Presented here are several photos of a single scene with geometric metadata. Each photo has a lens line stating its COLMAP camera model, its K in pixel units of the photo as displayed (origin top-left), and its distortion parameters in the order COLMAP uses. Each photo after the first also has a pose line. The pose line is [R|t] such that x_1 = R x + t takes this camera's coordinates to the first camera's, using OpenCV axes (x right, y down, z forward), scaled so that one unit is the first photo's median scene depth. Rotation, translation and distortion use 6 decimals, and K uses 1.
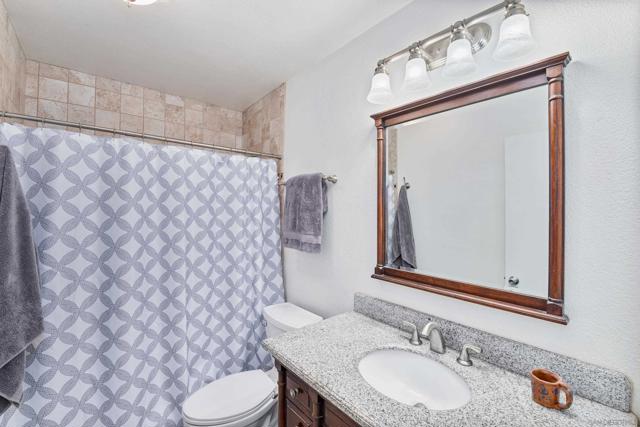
lens RADIAL K [[277.5, 0, 322.8], [0, 277.5, 215.1], [0, 0, 1]] dist [-0.002597, -0.000317]
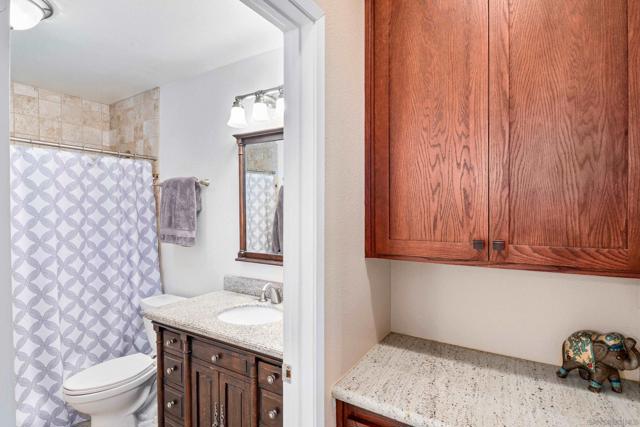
lens RADIAL K [[315.8, 0, 320.9], [0, 315.8, 216.9], [0, 0, 1]] dist [0.003630, -0.006121]
pose [[0.947016, -0.016992, 0.320736, 0.062638], [0.014026, 0.999835, 0.011553, 0.006416], [-0.320879, -0.006443, 0.947098, -0.394271]]
